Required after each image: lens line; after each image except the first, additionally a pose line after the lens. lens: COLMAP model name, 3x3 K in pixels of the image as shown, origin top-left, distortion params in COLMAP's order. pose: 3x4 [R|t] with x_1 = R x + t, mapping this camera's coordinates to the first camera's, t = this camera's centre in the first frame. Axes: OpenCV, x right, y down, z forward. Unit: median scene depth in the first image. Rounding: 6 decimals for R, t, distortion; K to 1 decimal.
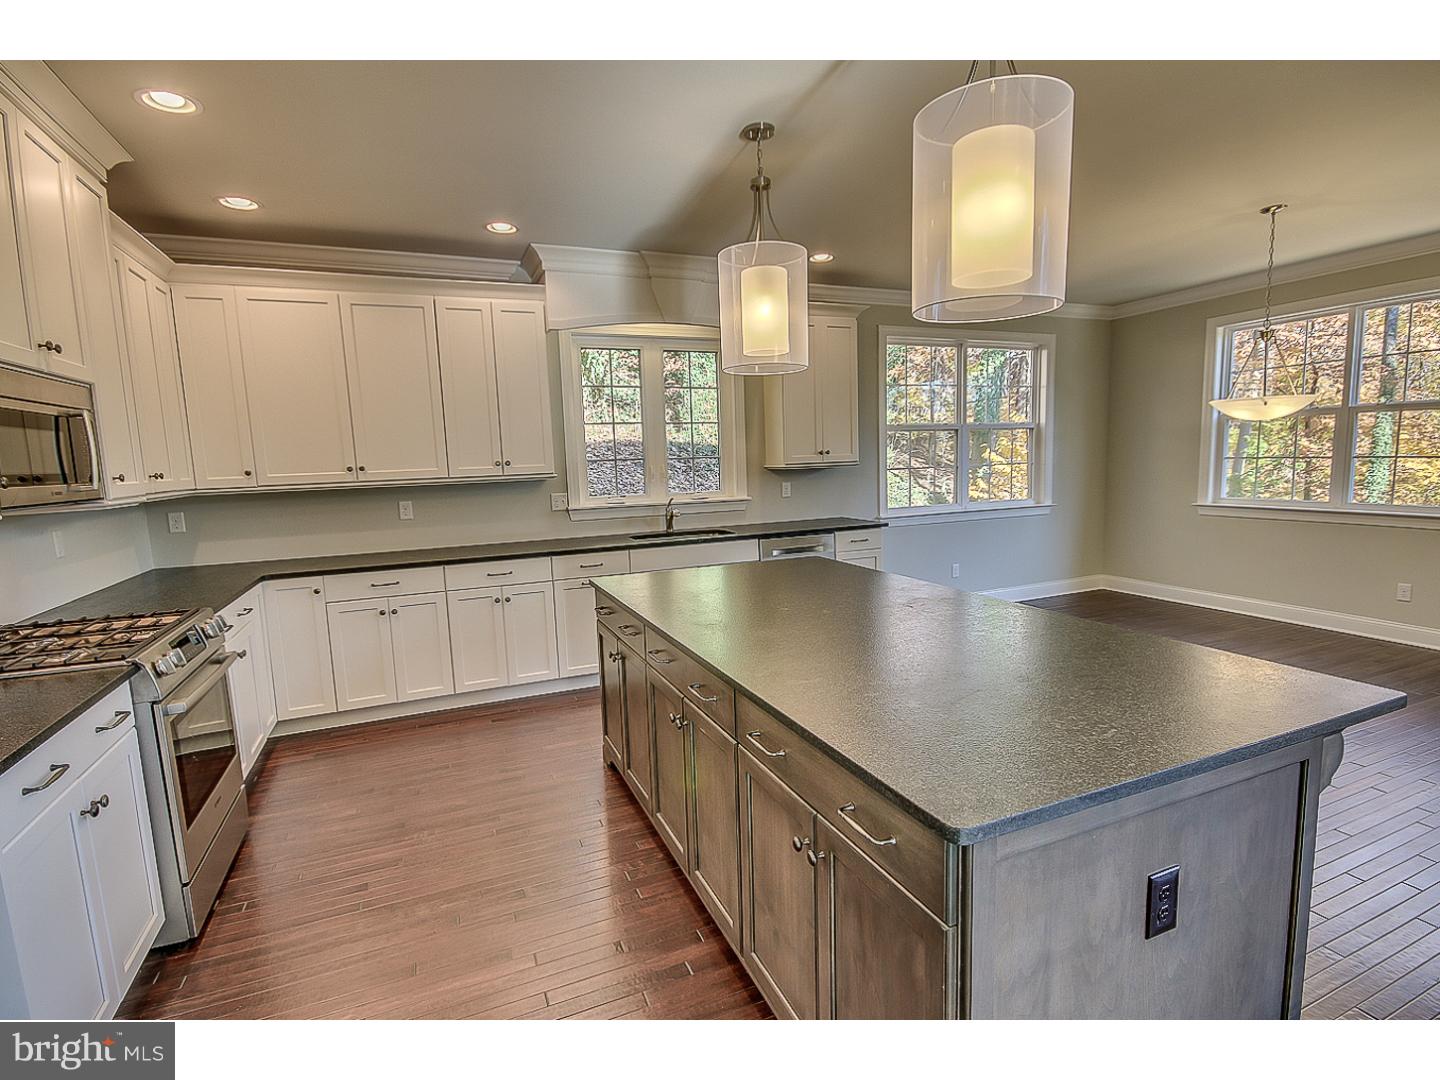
lens RADIAL K [[719.7, 0, 743.5], [0, 719.7, 542.7], [0, 0, 1]] dist [-0.000713, -0.002772]
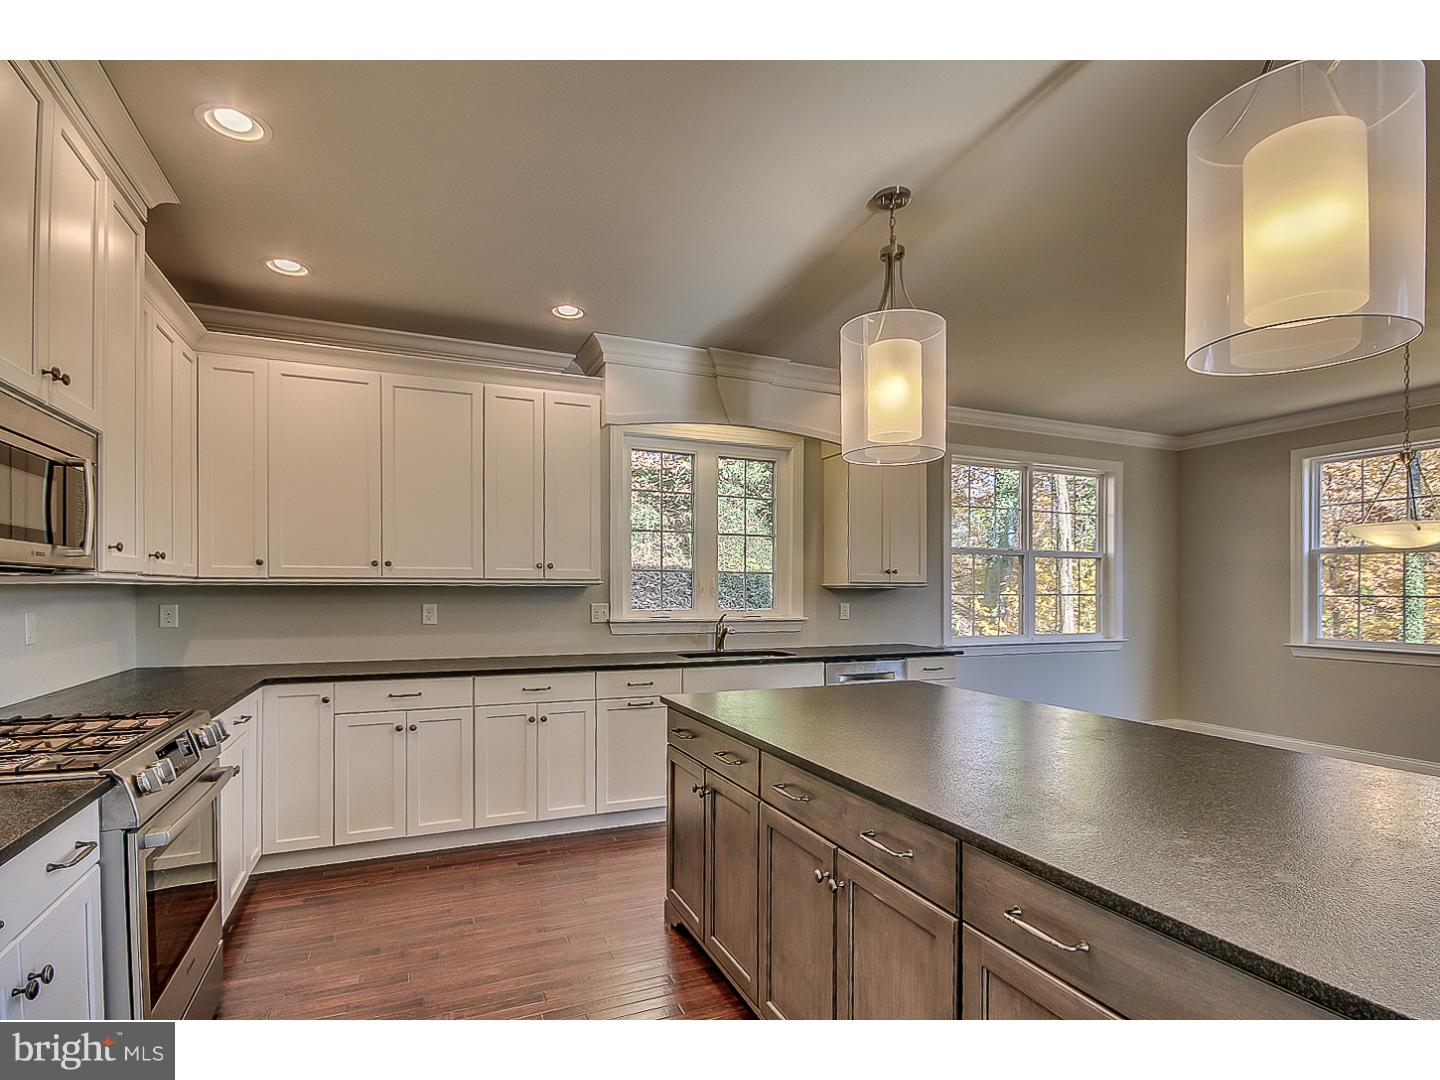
lens RADIAL K [[722.5, 0, 744.2], [0, 722.5, 593.4], [0, 0, 1]] dist [-0.001840, -0.000414]
pose [[0.999028, 0.041206, 0.015683, -0.118012], [-0.039081, 0.992282, -0.117680, 0.024039], [-0.020411, 0.116953, 0.992928, 0.124440]]
